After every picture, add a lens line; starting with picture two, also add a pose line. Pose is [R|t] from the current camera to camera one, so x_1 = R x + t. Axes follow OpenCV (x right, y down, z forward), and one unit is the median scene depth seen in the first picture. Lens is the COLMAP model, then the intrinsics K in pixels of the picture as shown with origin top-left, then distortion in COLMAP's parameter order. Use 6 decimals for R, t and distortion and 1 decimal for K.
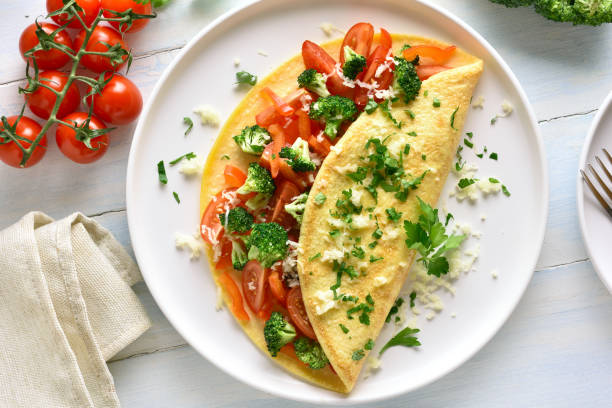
lens RADIAL K [[1052.1, 0, 306.0], [0, 1052.1, 204.0], [0, 0, 1]] dist [0.013453, -0.139903]
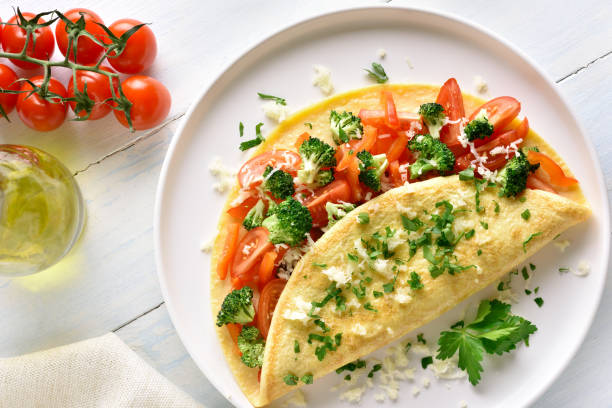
lens RADIAL K [[1052.1, 0, 306.0], [0, 1052.1, 204.0], [0, 0, 1]] dist [0.013453, -0.139903]
pose [[0.788407, 0.611362, -0.068198, 0.028827], [-0.614930, 0.786254, -0.060550, 0.071143], [0.016603, 0.089675, 0.995833, 0.073836]]
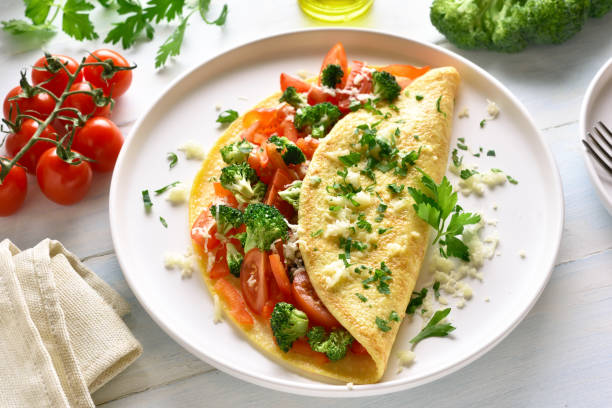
lens RADIAL K [[1107.5, 0, 306.0], [0, 1107.5, 204.0], [0, 0, 1]] dist [-0.003111, -0.059713]
pose [[0.991723, -0.123128, 0.036403, -0.032769], [0.118905, 0.773744, -0.622239, 0.620174], [0.048448, 0.621417, 0.781980, 0.237566]]
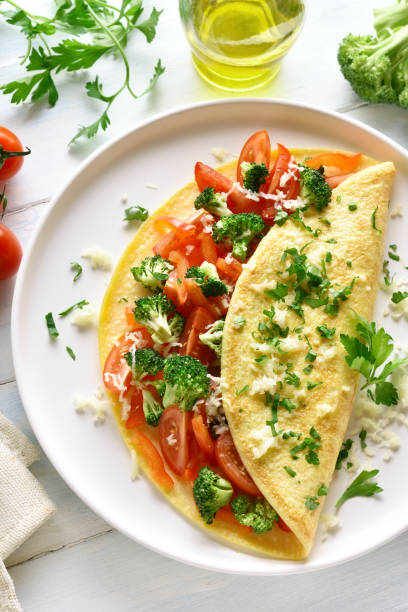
lens RADIAL K [[1052.1, 0, 204.0], [0, 1052.1, 306.0], [0, 0, 1]] dist [0.013453, -0.139903]
pose [[0.990889, -0.121243, 0.058642, -0.063016], [0.133312, 0.944870, -0.299079, 0.233202], [-0.019148, 0.304172, 0.952425, 0.178127]]
